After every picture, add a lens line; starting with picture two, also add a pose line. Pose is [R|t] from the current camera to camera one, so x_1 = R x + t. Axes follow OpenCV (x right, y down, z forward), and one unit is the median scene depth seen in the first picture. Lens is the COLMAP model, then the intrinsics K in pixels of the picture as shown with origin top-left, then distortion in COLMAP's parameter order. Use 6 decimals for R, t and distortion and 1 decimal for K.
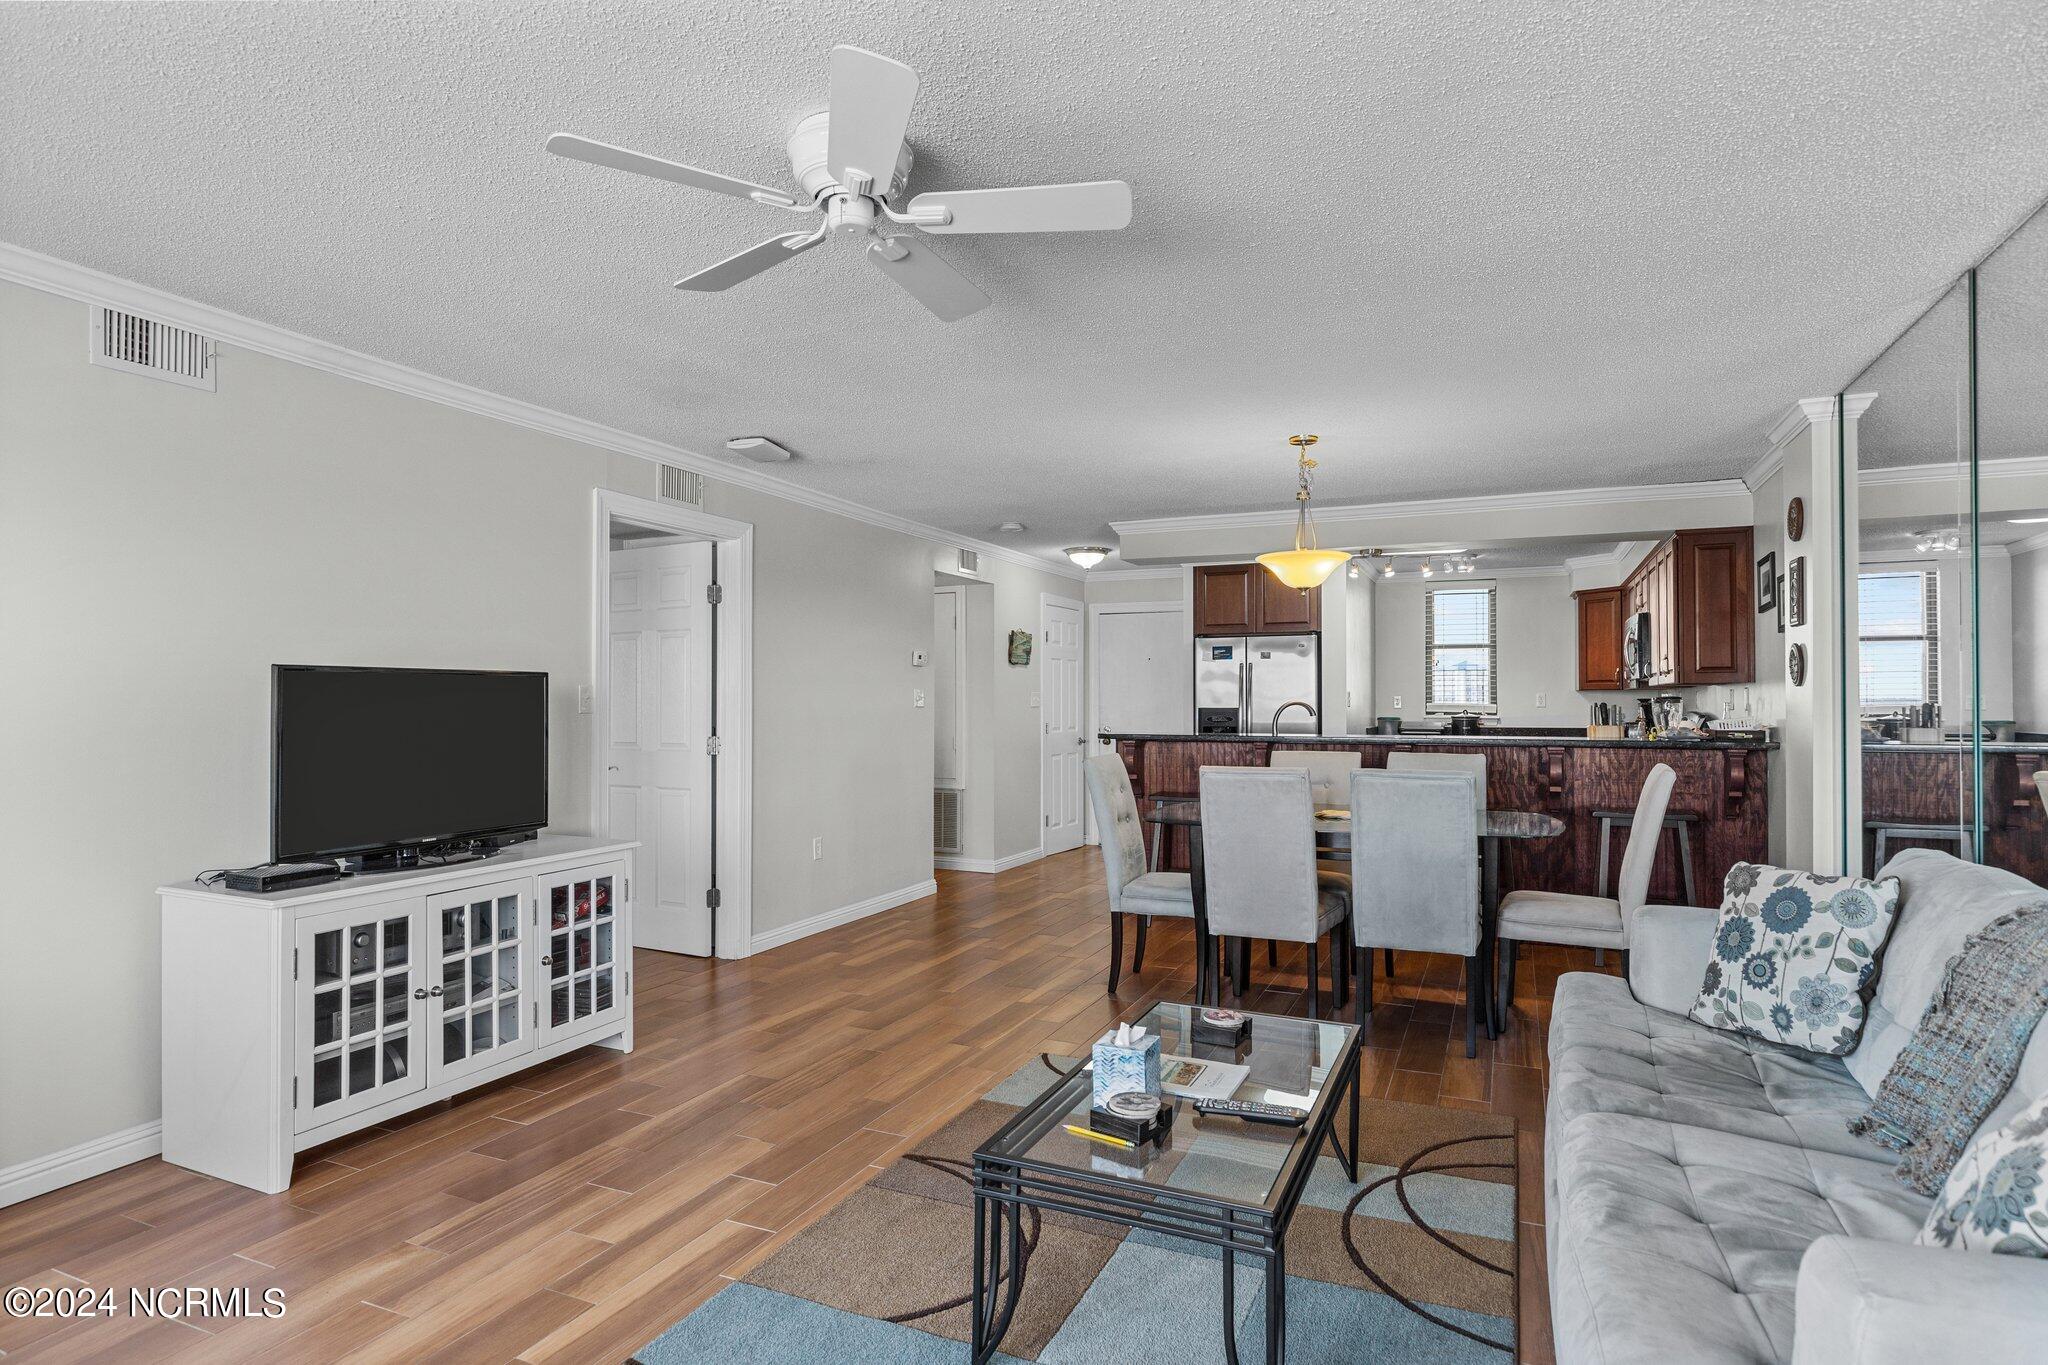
lens RADIAL K [[1076.5, 0, 1027.4], [0, 1076.5, 689.1], [0, 0, 1]] dist [0.002643, -0.000969]
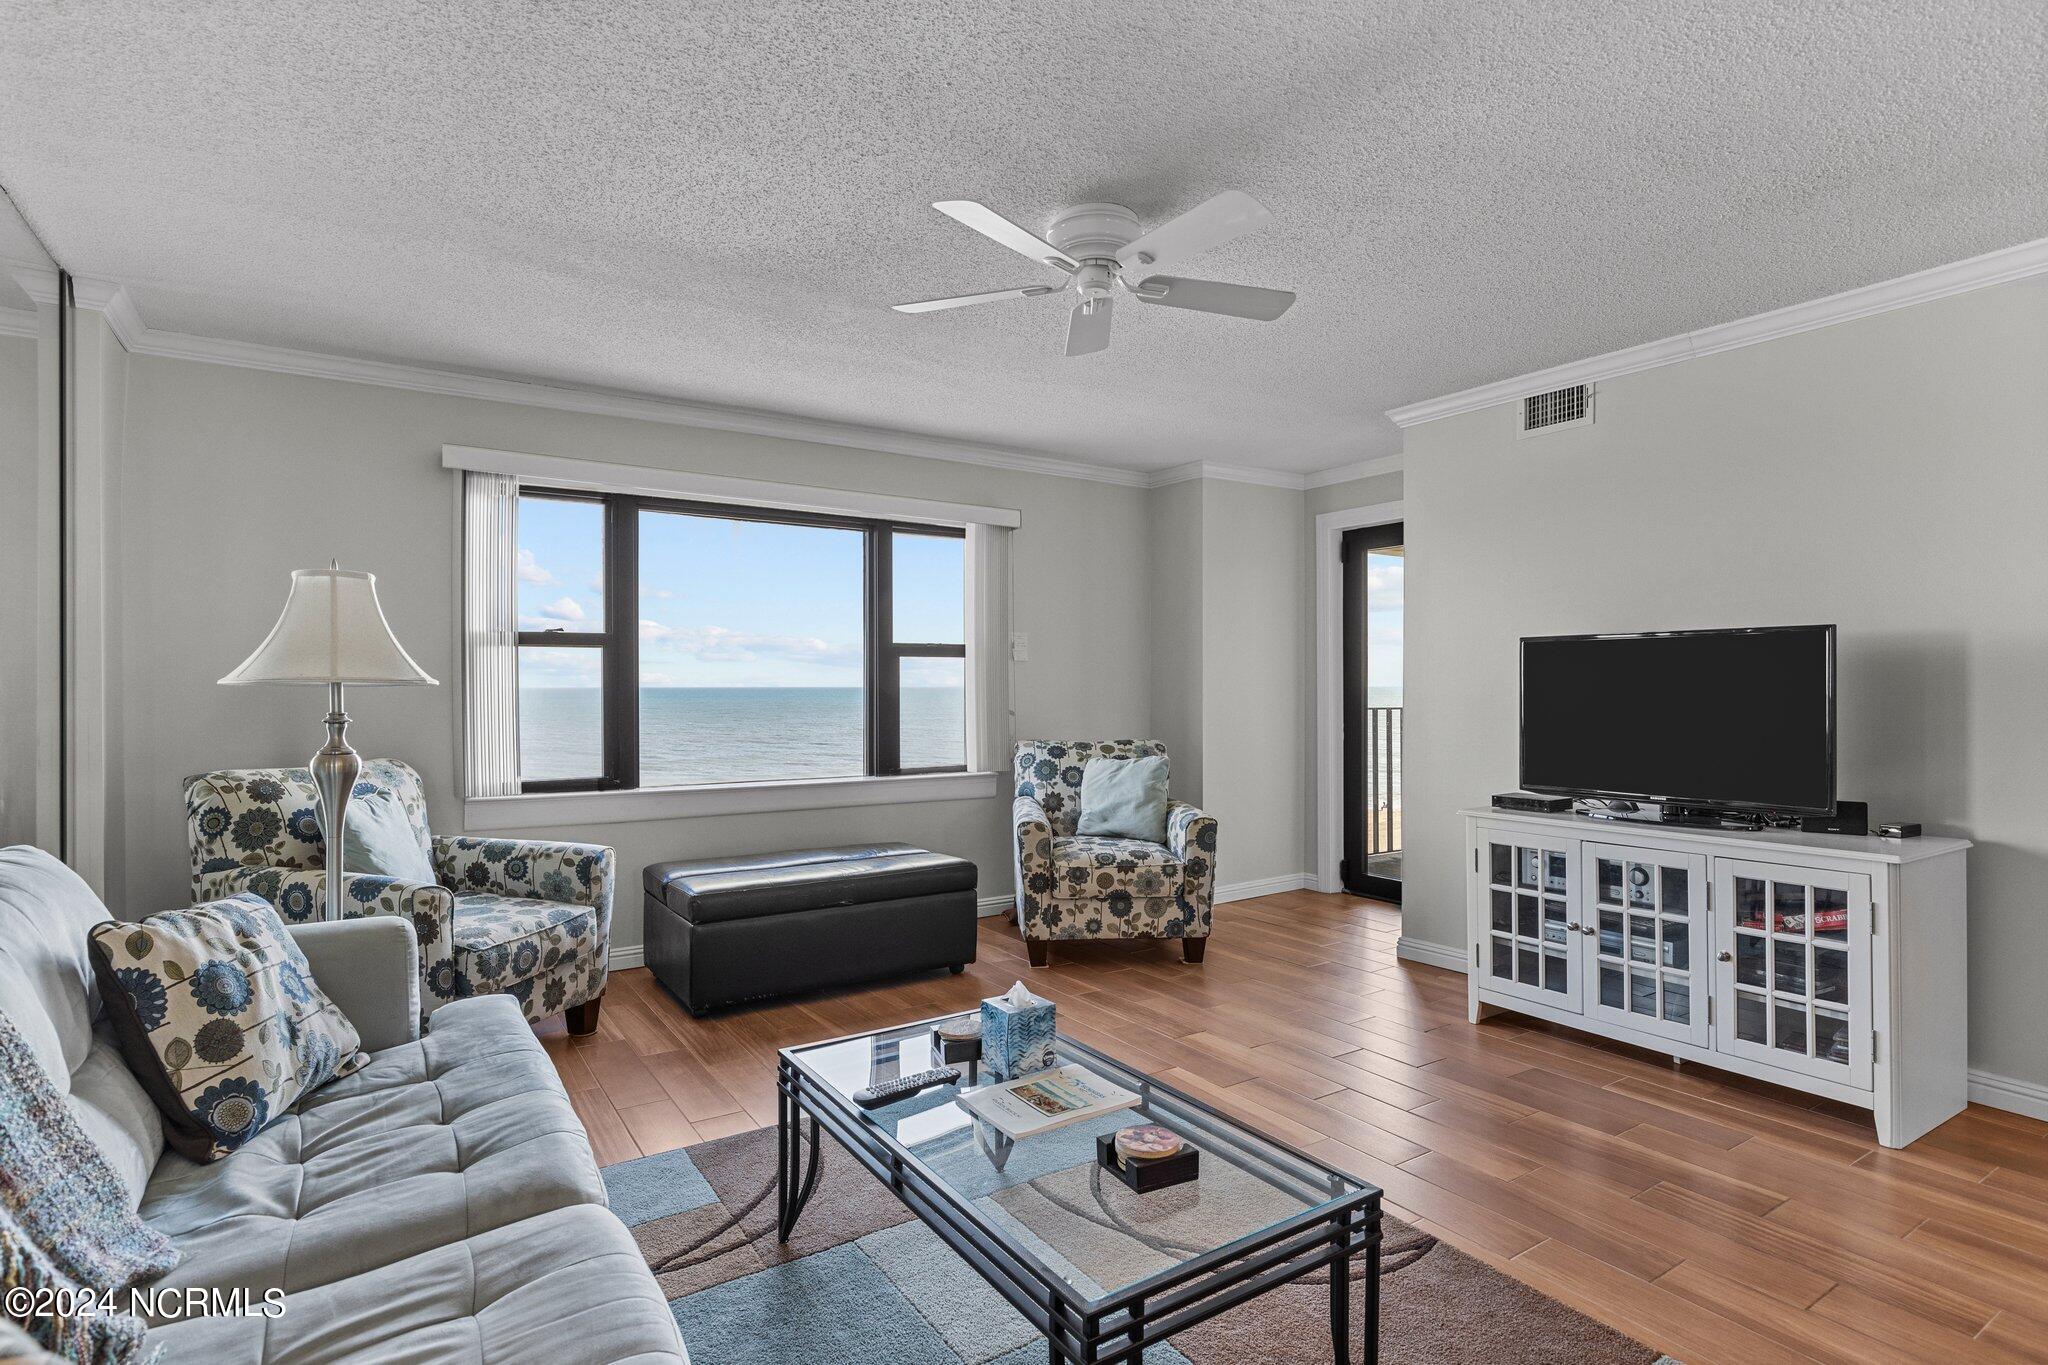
lens RADIAL K [[1024.1, 0, 1031.7], [0, 1024.1, 688.0], [0, 0, 1]] dist [-0.000002, -0.000010]
pose [[-0.537590, 0.001511, -0.843205, 0.512898], [0.010979, 0.999926, -0.005208, 0.030375], [0.843135, -0.012057, -0.537567, 0.899136]]
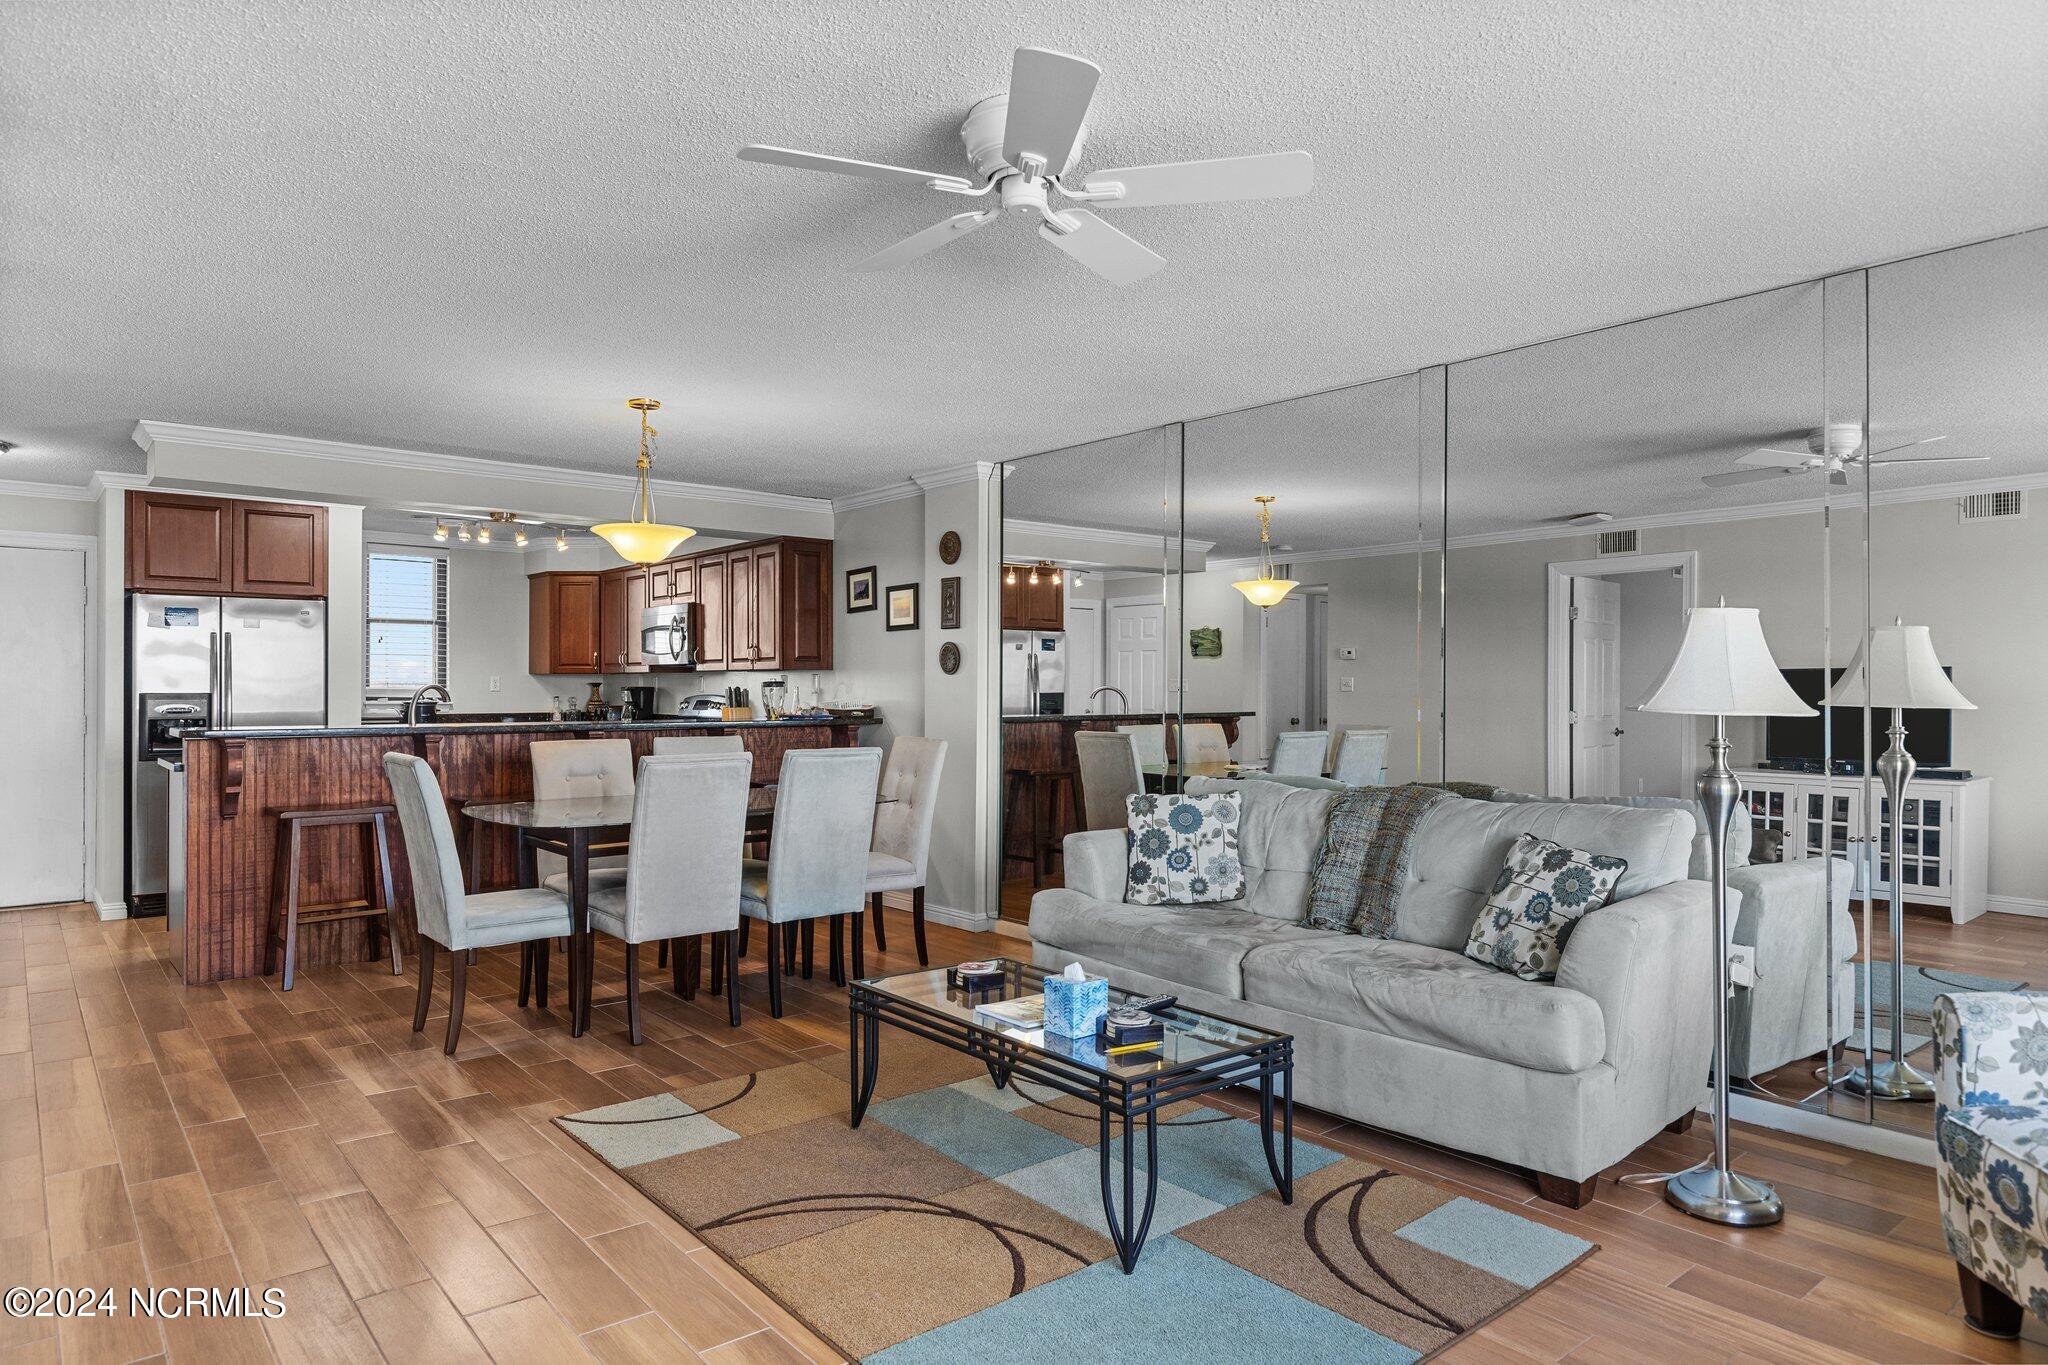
lens RADIAL K [[1235.5, 0, 1024.0], [0, 1235.5, 682.5], [0, 0, 1]] dist [0.006204, -0.000998]
pose [[0.441622, 0.004101, 0.897192, -0.674839], [-0.012557, 0.999920, 0.001610, 0.004201], [-0.897114, -0.011977, 0.441638, 0.279147]]
